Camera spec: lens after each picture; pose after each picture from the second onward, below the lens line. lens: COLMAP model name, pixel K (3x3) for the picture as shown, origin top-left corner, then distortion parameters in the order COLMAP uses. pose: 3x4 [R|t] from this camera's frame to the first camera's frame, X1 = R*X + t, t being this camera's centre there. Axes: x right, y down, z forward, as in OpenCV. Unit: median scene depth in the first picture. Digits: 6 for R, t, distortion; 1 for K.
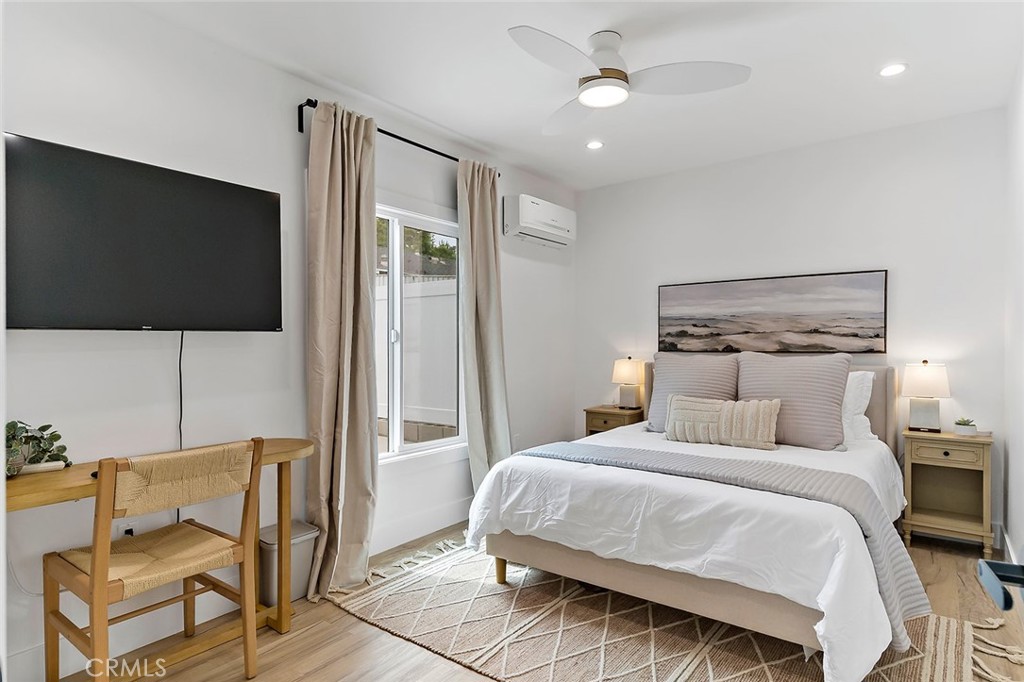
lens RADIAL K [[554.4, 0, 512.4], [0, 554.4, 347.9], [0, 0, 1]] dist [0.000108, -0.000127]
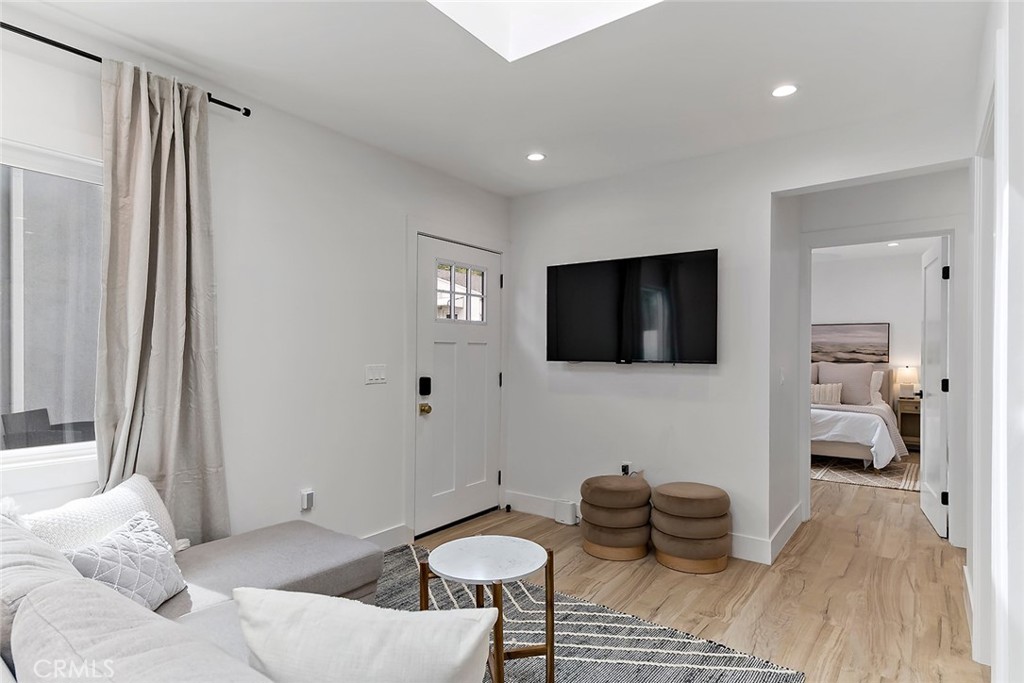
lens RADIAL K [[554.4, 0, 512.4], [0, 554.4, 348.4], [0, 0, 1]] dist [0.000108, -0.000127]
pose [[0.999828, 0.008606, 0.016441, -0.806038], [-0.008362, 0.999855, -0.014813, -0.002046], [-0.016566, 0.014673, 0.999755, -1.104399]]
